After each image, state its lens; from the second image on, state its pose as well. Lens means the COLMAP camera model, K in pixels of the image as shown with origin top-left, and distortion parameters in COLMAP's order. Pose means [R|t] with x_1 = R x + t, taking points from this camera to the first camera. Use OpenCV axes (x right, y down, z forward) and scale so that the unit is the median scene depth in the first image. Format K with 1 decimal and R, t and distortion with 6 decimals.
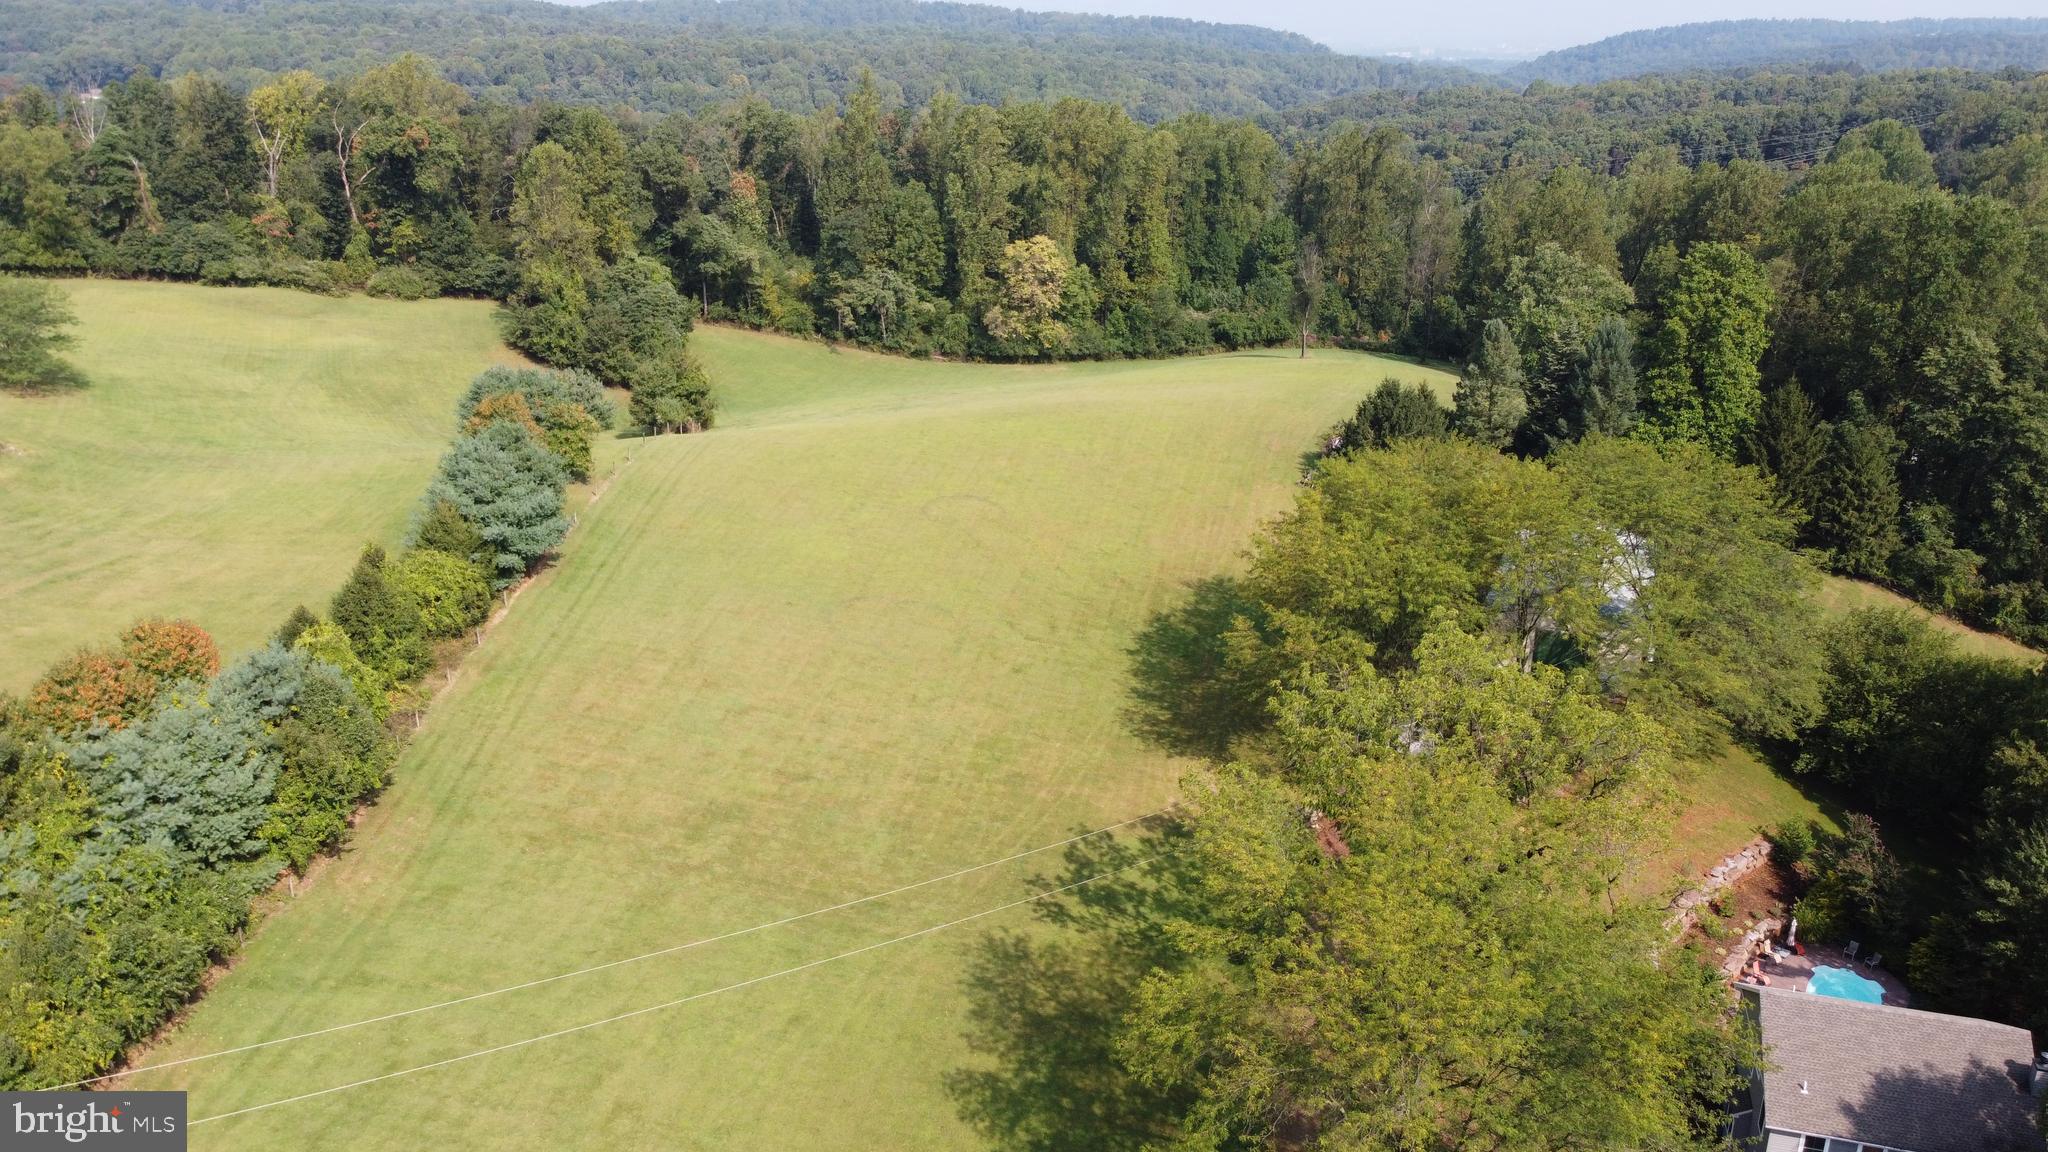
lens RADIAL K [[1551.5, 0, 1022.9], [0, 1551.5, 583.7], [0, 0, 1]] dist [-0.006833, 0.004772]
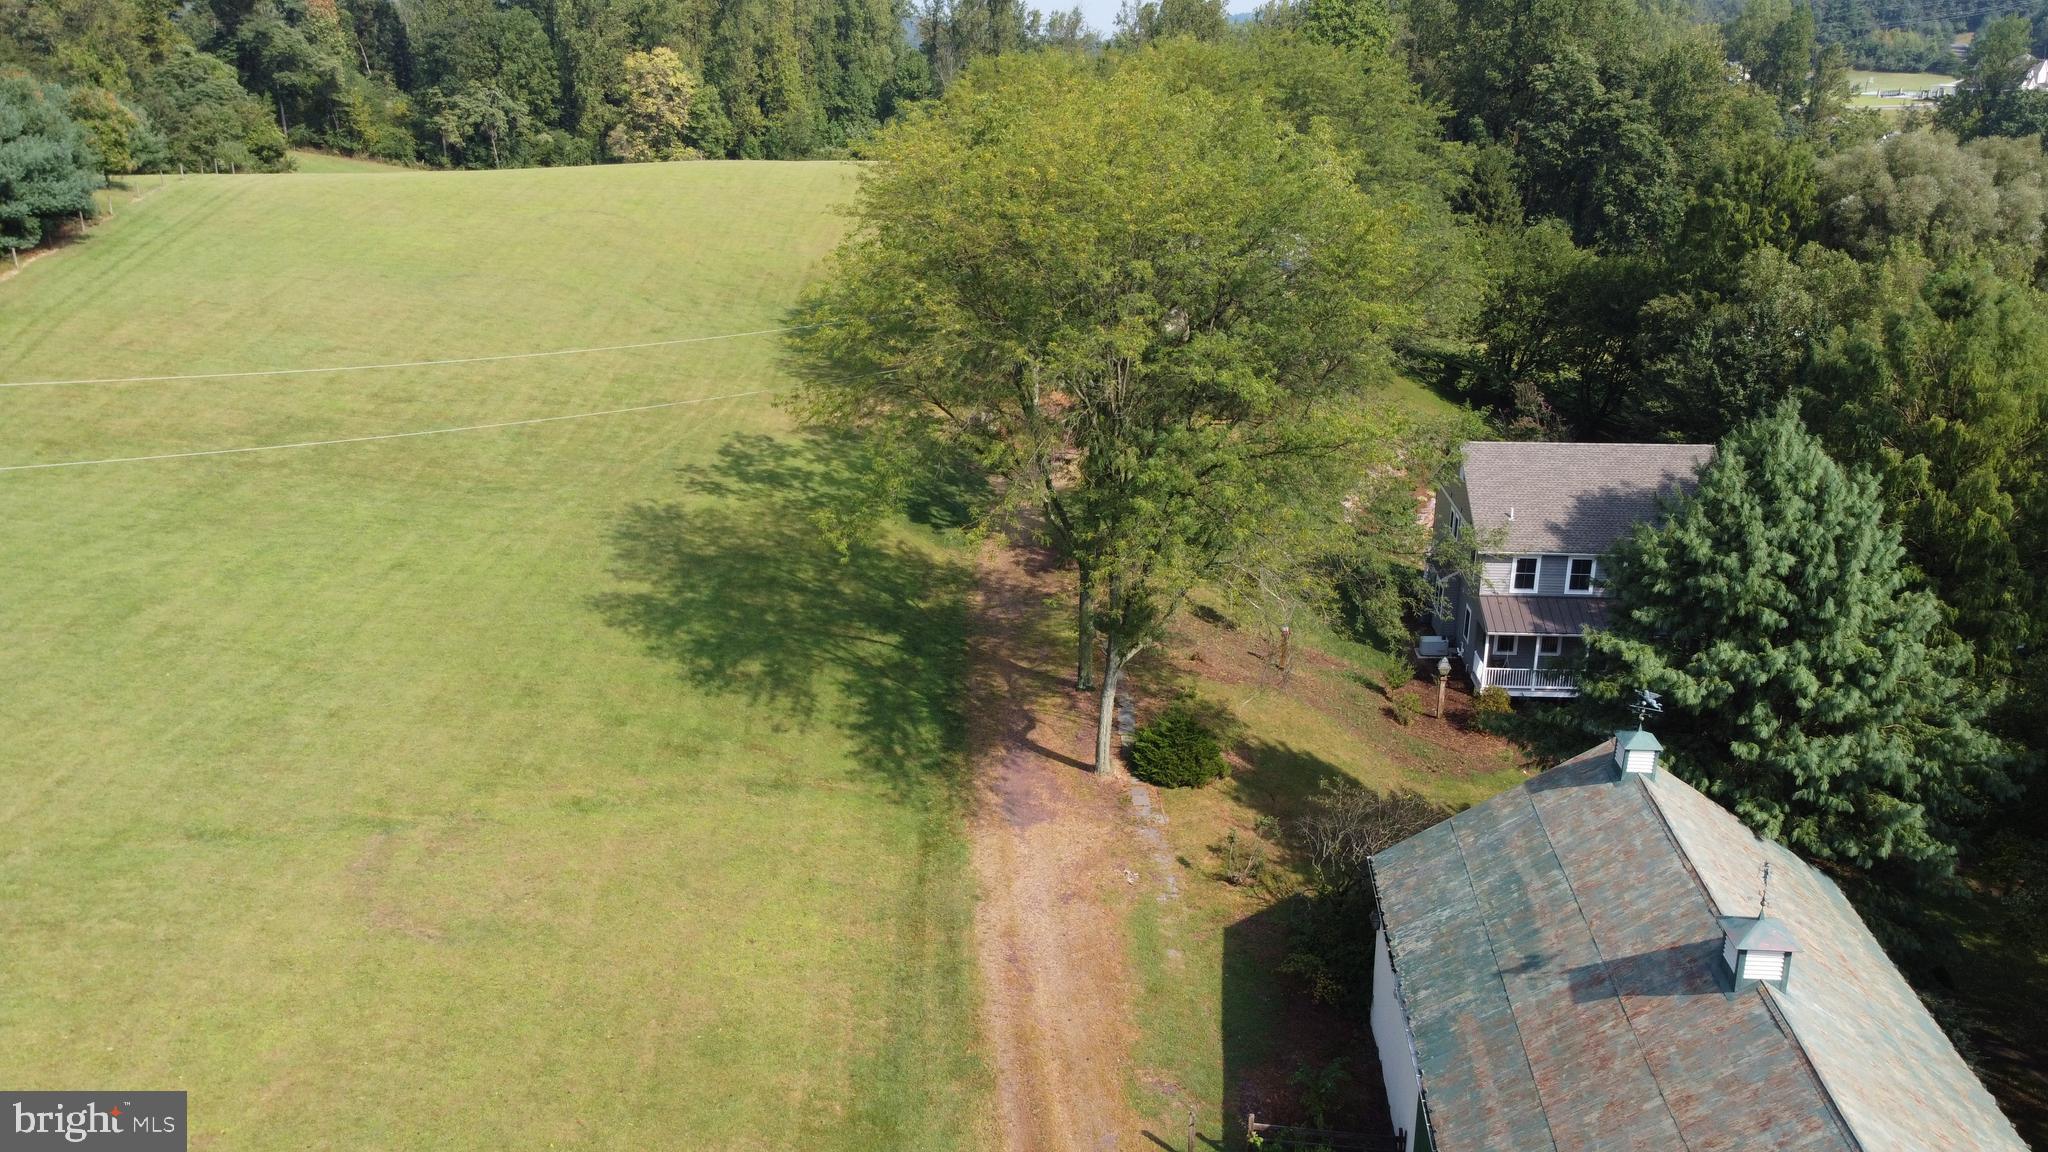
lens RADIAL K [[1551.5, 0, 1022.5], [0, 1551.5, 580.7], [0, 0, 1]] dist [-0.006833, 0.004772]
pose [[0.974405, -0.074420, 0.212122, 0.000914], [0.074700, 0.997184, 0.006704, 0.113815], [-0.212023, 0.009313, 0.977220, 0.042403]]
